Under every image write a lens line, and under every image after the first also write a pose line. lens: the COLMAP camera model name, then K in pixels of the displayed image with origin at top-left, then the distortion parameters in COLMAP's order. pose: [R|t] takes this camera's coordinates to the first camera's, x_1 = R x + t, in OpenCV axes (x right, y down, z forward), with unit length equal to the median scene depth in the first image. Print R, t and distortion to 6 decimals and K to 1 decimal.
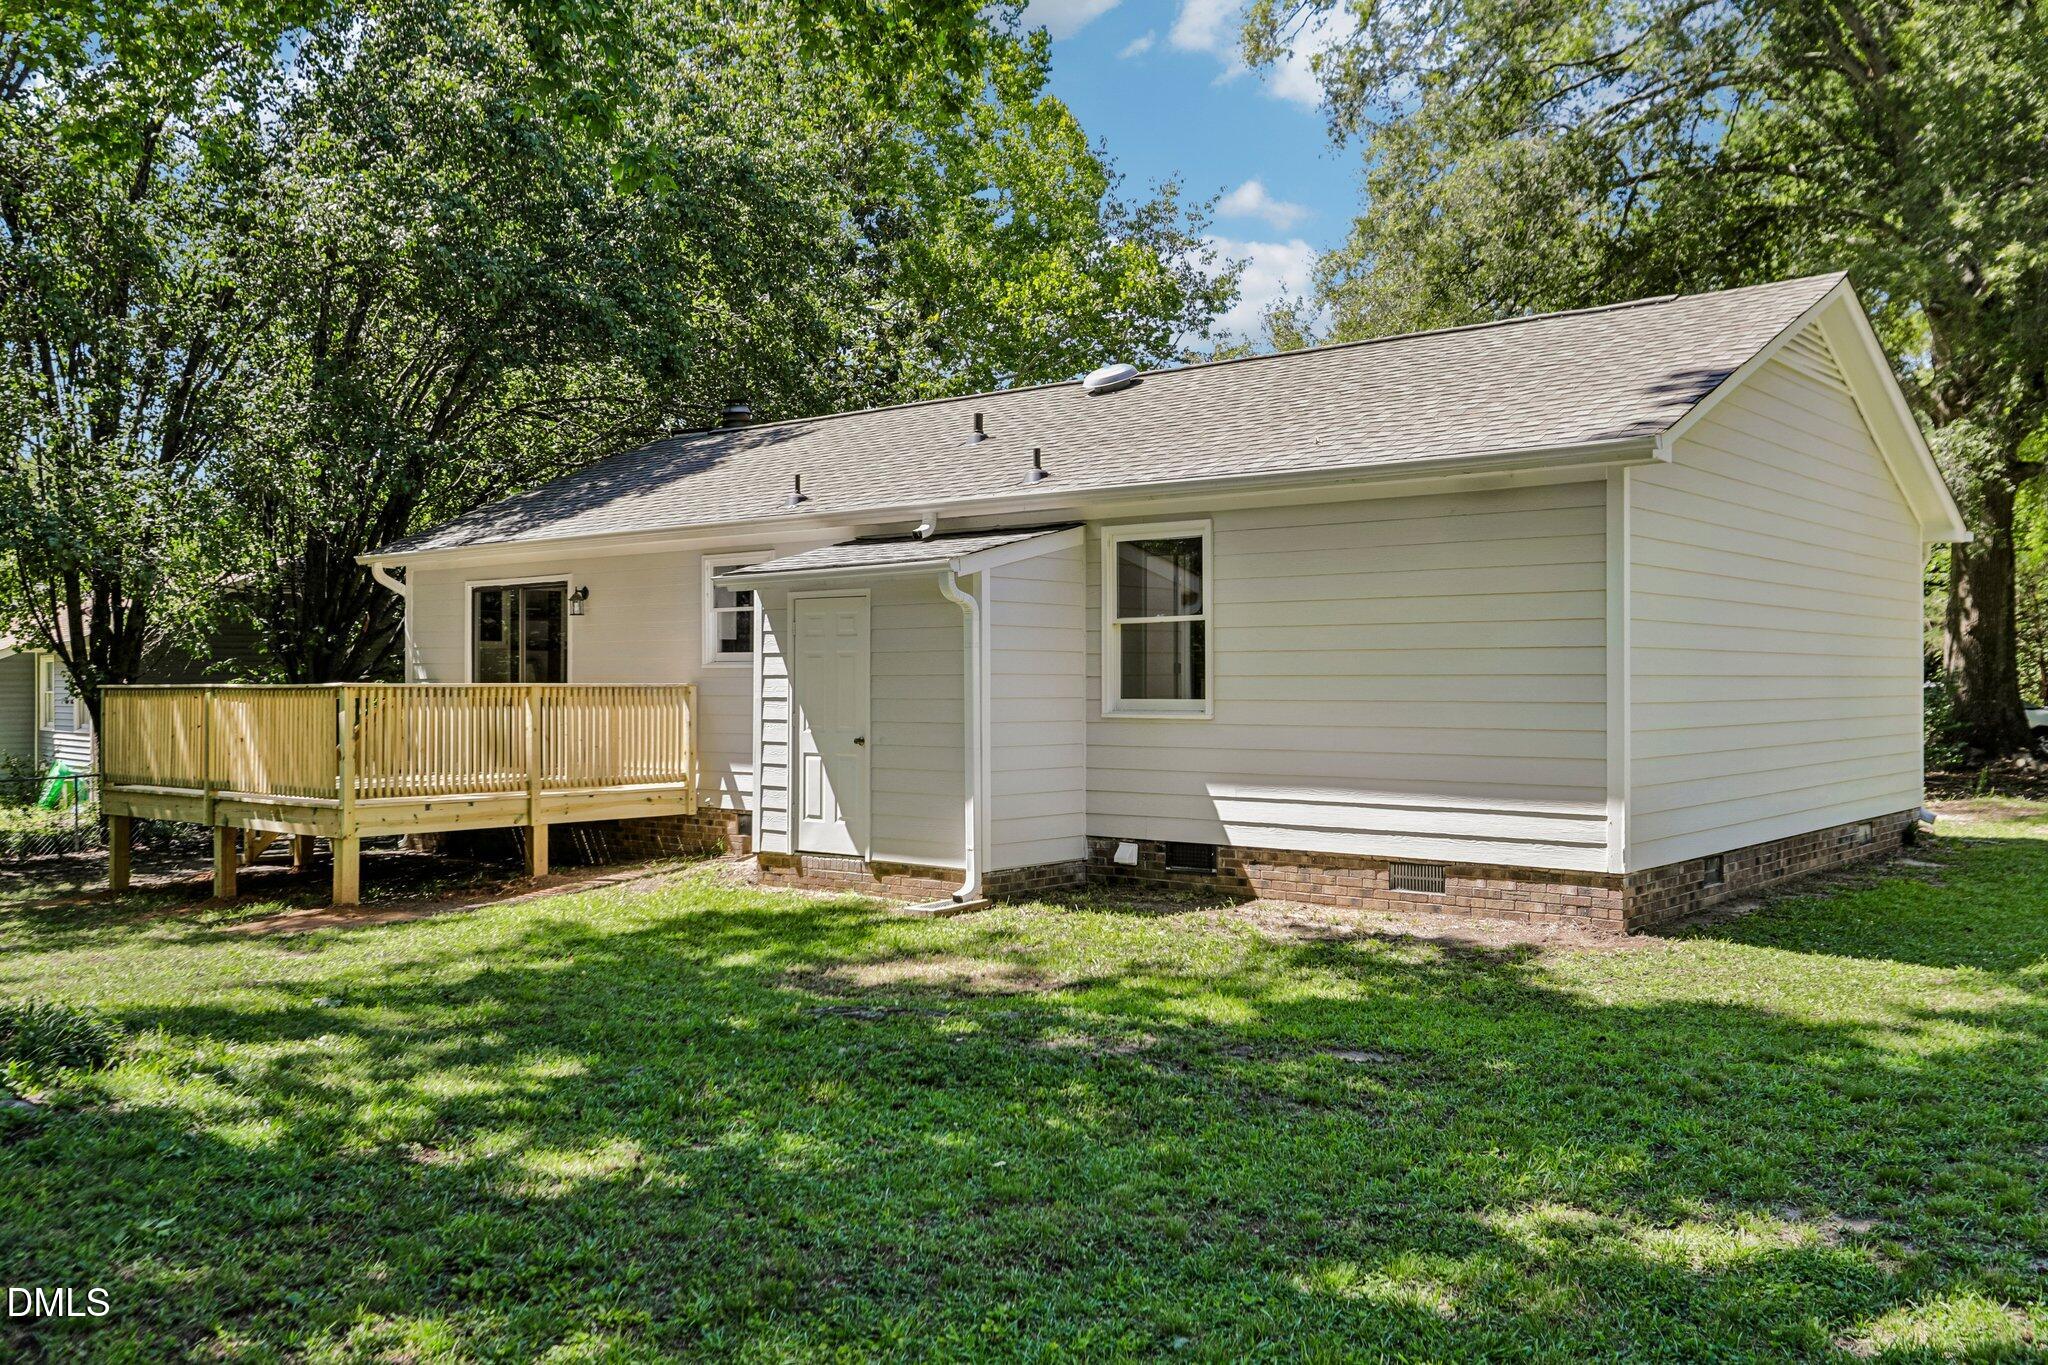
lens RADIAL K [[1763.5, 0, 1021.6], [0, 1763.5, 688.6], [0, 0, 1]] dist [0.011439, 0.002206]
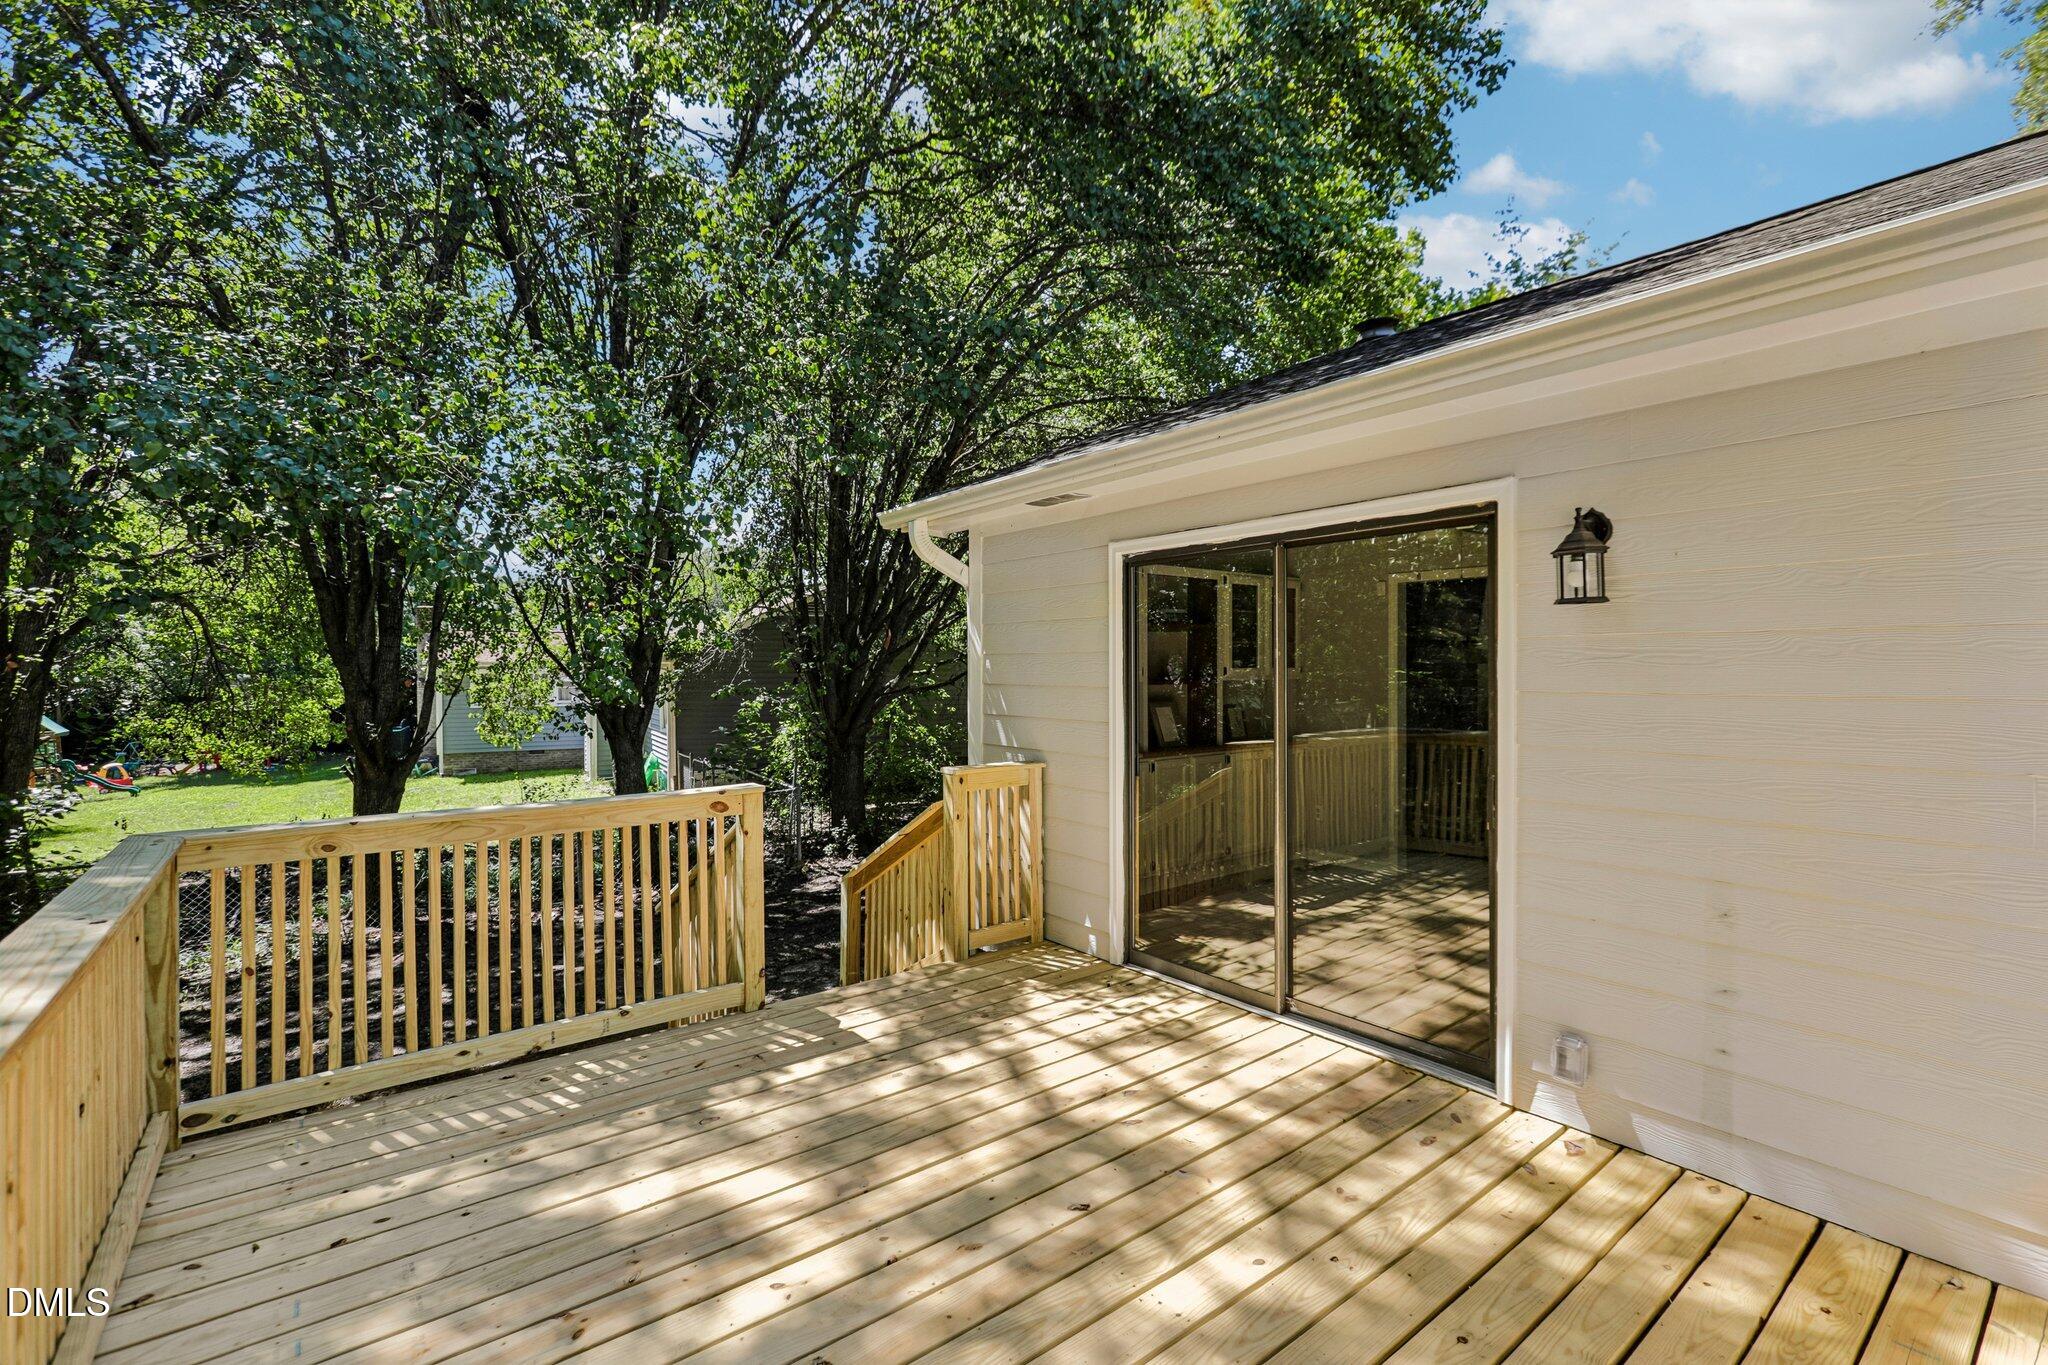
lens RADIAL K [[890.8, 0, 1021.3], [0, 890.8, 674.2], [0, 0, 1]] dist [-0.000604, -0.000008]
pose [[0.980783, -0.004067, -0.195058, -0.414201], [0.004822, 0.999983, 0.003395, -0.039372], [0.195041, -0.004270, 0.980786, 1.087169]]
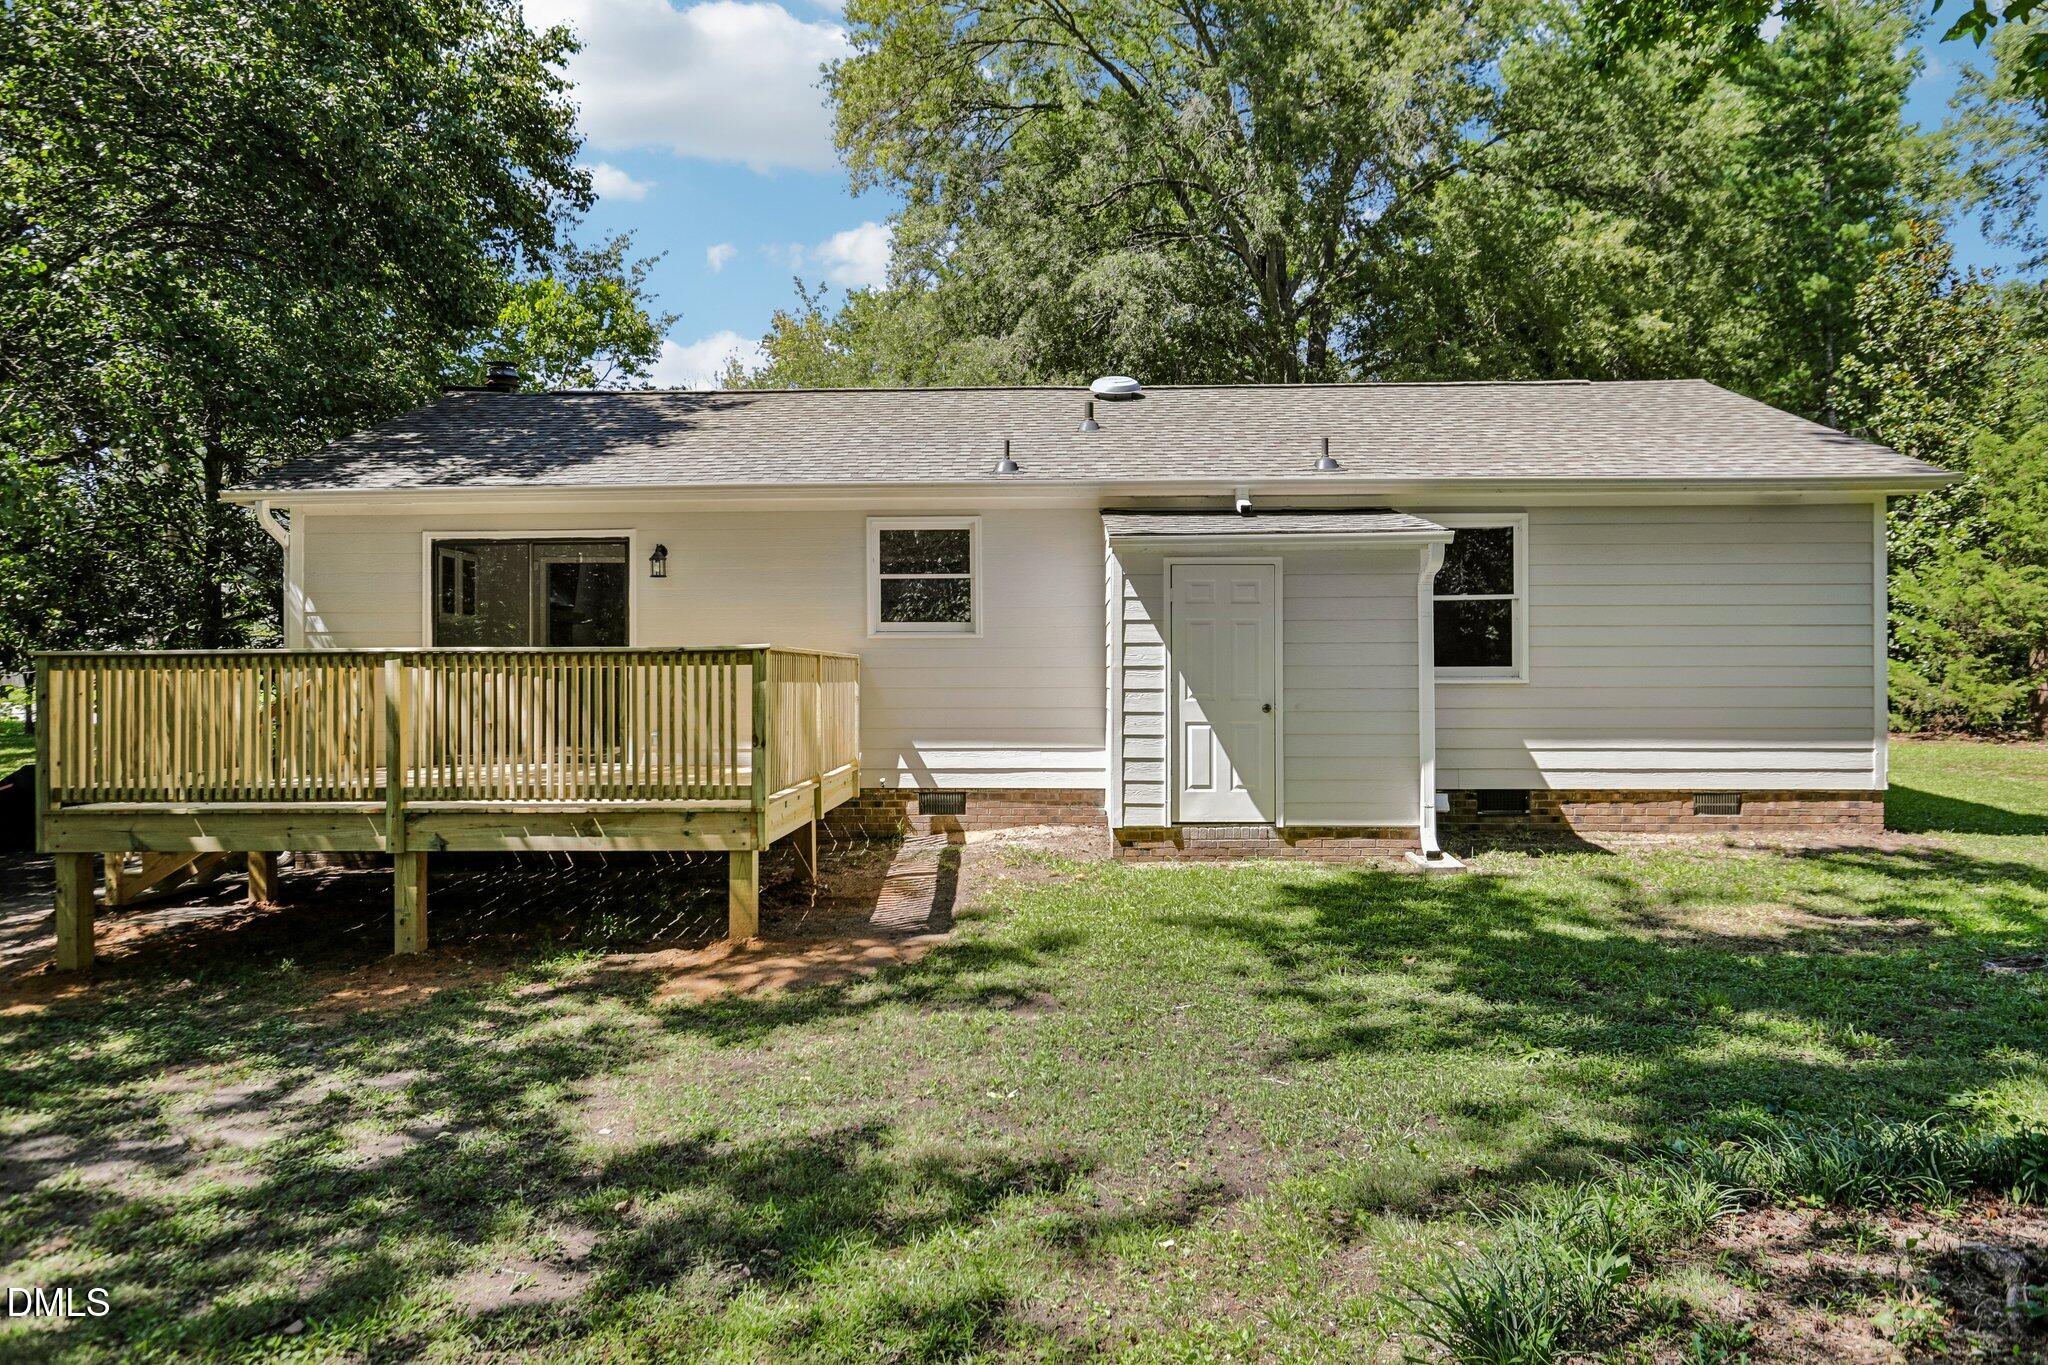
lens RADIAL K [[1277.1, 0, 1020.3], [0, 1277.1, 680.4], [0, 0, 1]] dist [0.004995, 0.000790]
pose [[0.780848, -0.004357, 0.624706, -0.661110], [0.004705, 0.999988, 0.001094, 0.012414], [-0.624704, 0.002085, 0.780859, 0.522326]]
